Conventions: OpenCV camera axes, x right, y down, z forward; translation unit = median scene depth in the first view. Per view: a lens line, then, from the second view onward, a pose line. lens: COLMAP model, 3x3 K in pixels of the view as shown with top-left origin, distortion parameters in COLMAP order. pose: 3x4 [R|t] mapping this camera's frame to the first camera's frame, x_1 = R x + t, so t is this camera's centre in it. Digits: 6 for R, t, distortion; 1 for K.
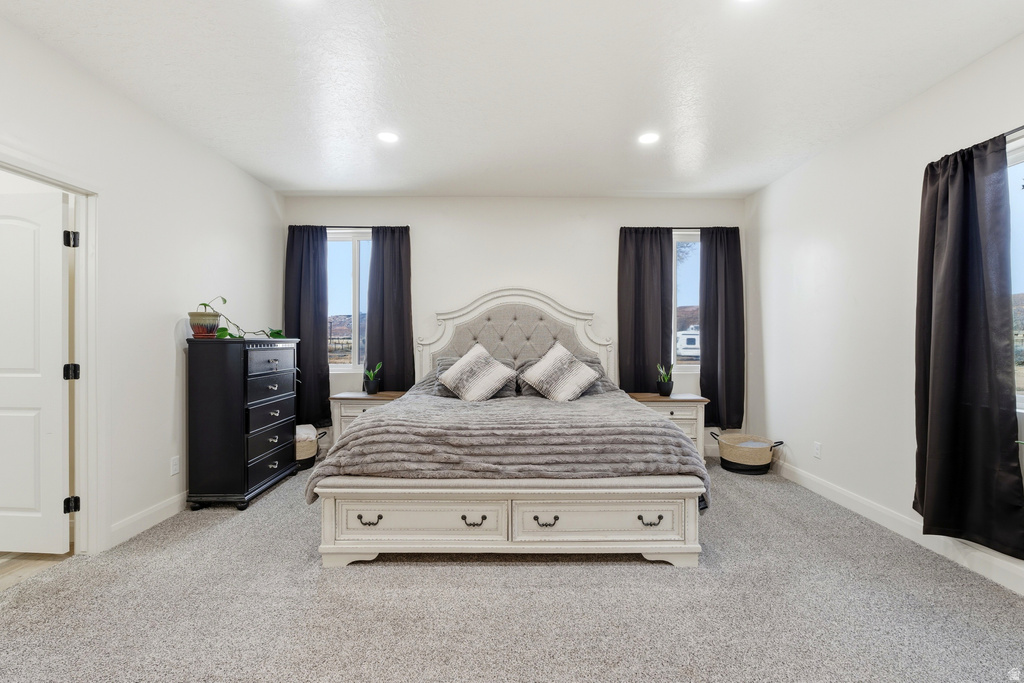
lens RADIAL K [[448.3, 0, 511.6], [0, 448.3, 339.3], [0, 0, 1]] dist [-0.005183, 0.000931]
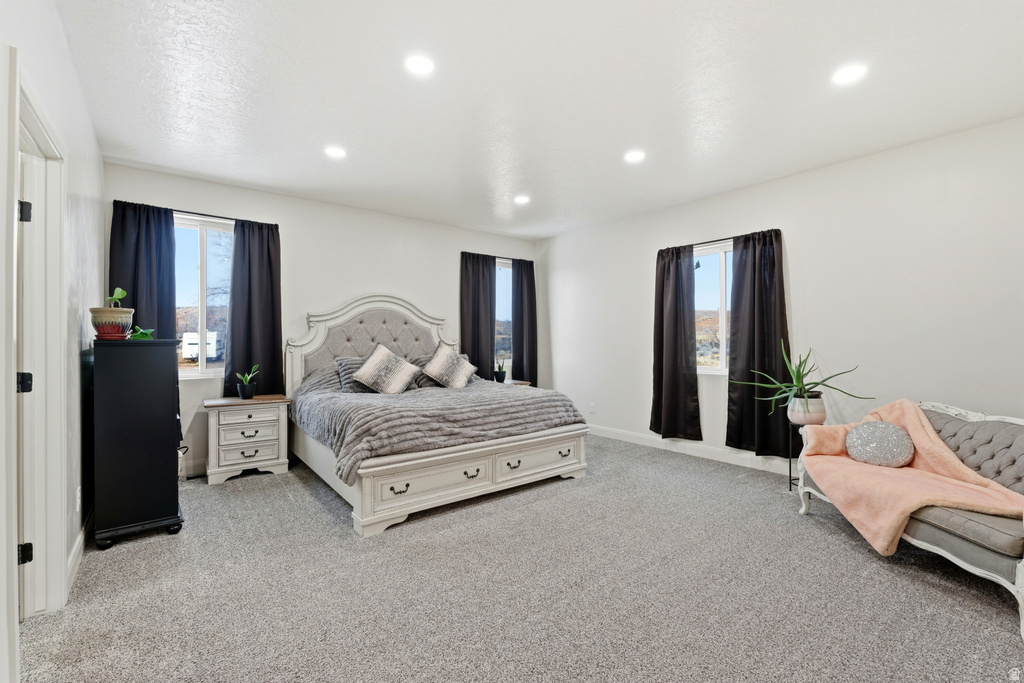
lens RADIAL K [[448.3, 0, 503.4], [0, 448.3, 340.2], [0, 0, 1]] dist [-0.005183, 0.000931]
pose [[0.791148, -0.002111, 0.611621, -0.807504], [0.002287, 0.999997, 0.000493, -0.000895], [-0.611621, 0.001008, 0.791151, -0.128009]]
